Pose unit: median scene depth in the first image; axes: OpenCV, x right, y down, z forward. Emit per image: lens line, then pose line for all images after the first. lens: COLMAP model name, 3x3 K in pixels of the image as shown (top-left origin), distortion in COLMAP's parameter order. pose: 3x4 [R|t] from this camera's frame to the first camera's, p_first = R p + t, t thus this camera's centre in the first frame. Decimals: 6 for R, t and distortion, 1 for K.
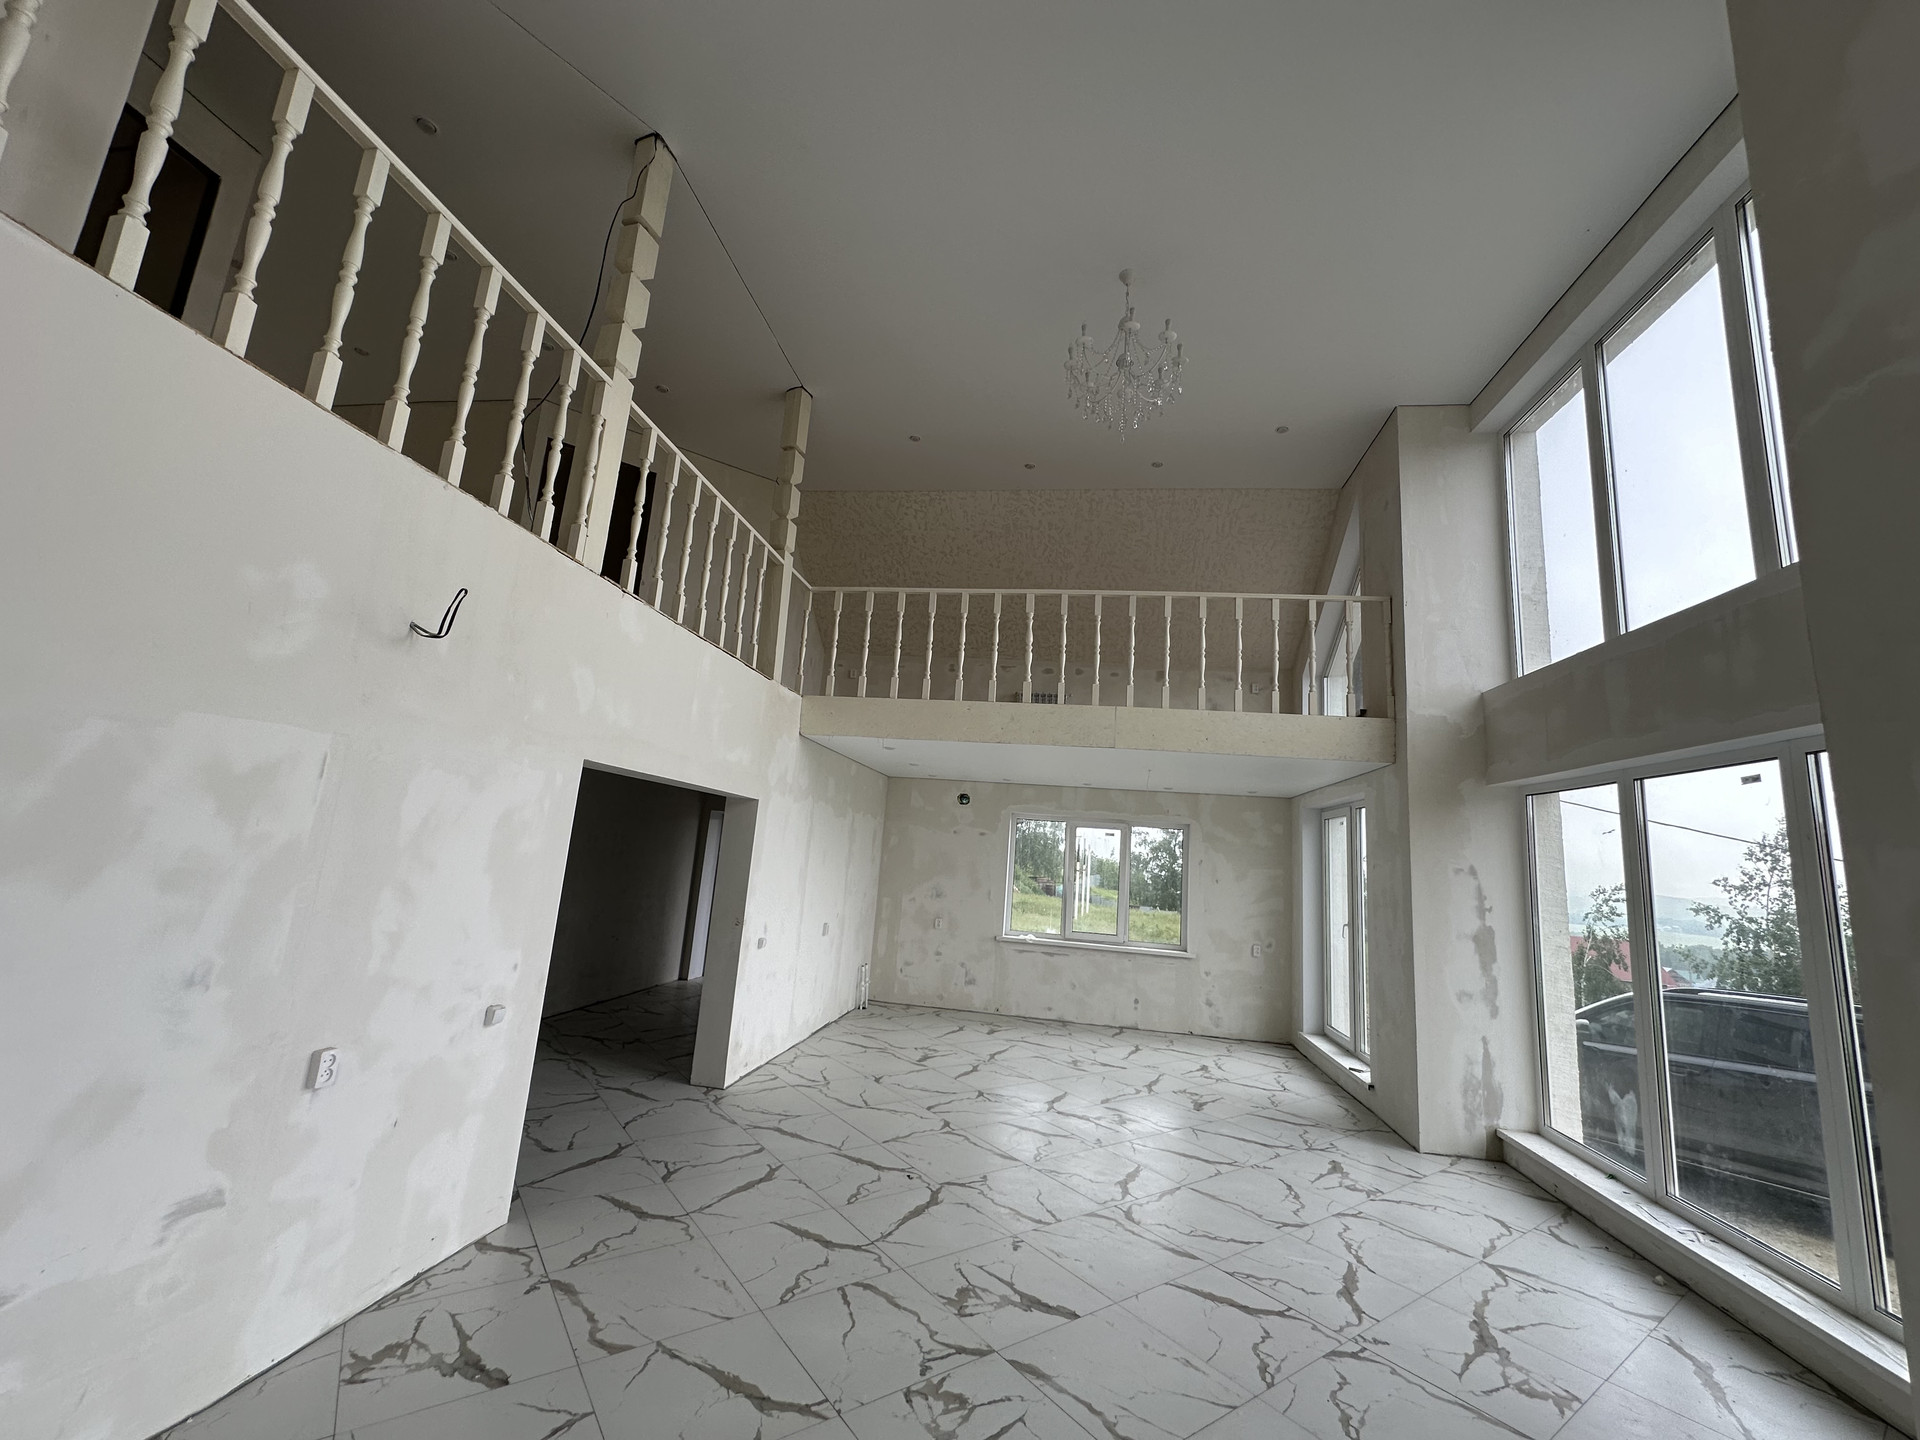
lens RADIAL K [[764.8, 0, 960.0], [0, 764.8, 720.0], [0, 0, 1]] dist [-0.002248, 0.000620]
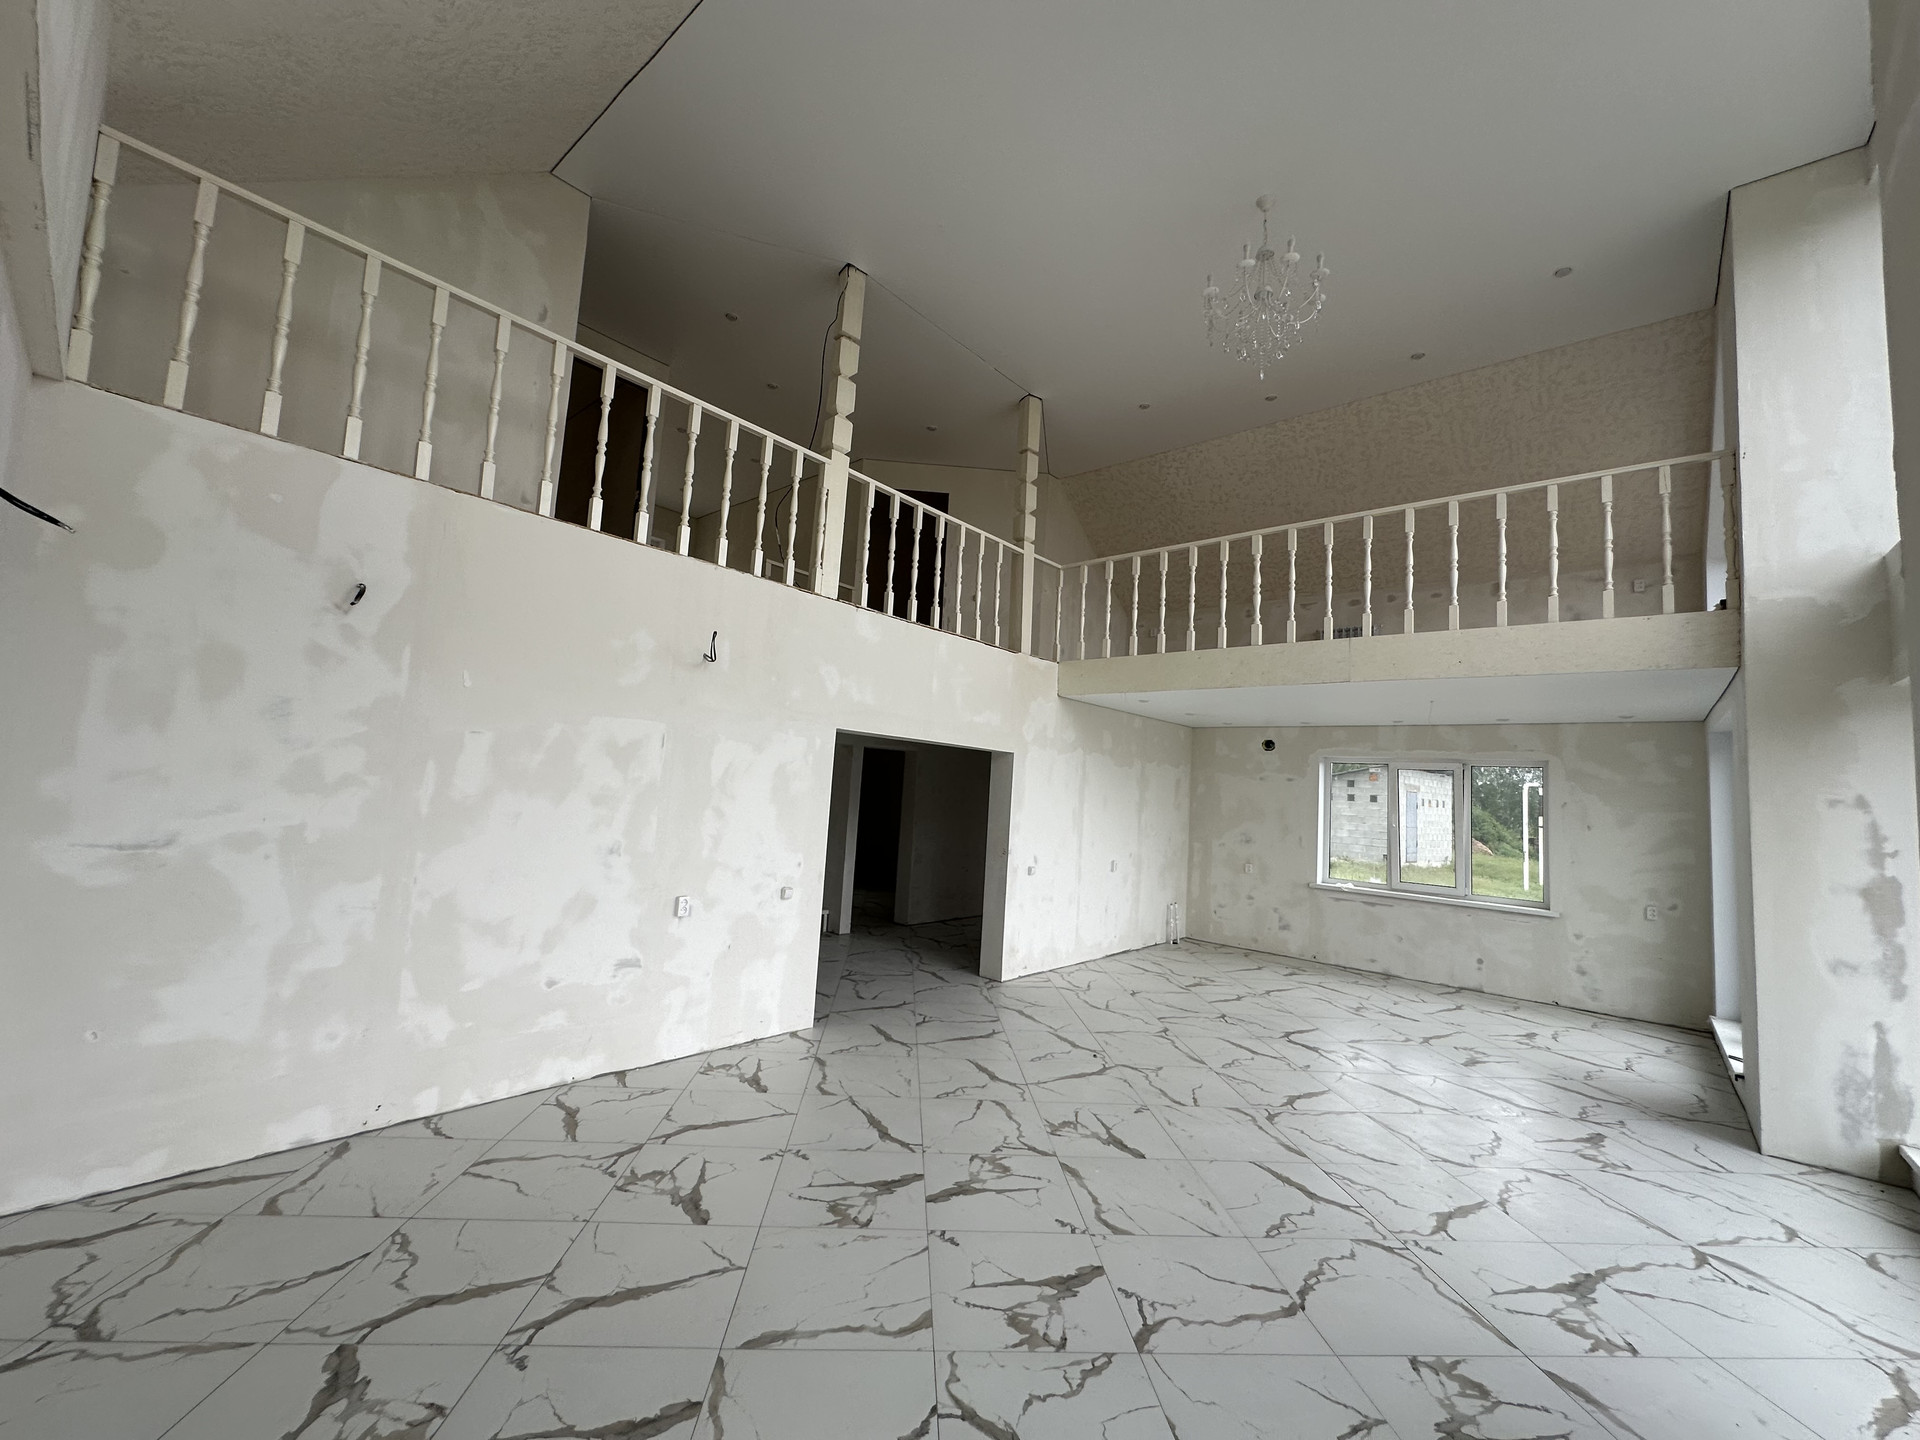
lens RADIAL K [[764.8, 0, 960.0], [0, 764.8, 720.0], [0, 0, 1]] dist [-0.002248, 0.000620]
pose [[0.845206, -0.070140, -0.529819, 0.342134], [0.096934, 0.995027, 0.022911, 0.017760], [0.525577, -0.070722, 0.847801, -0.077584]]
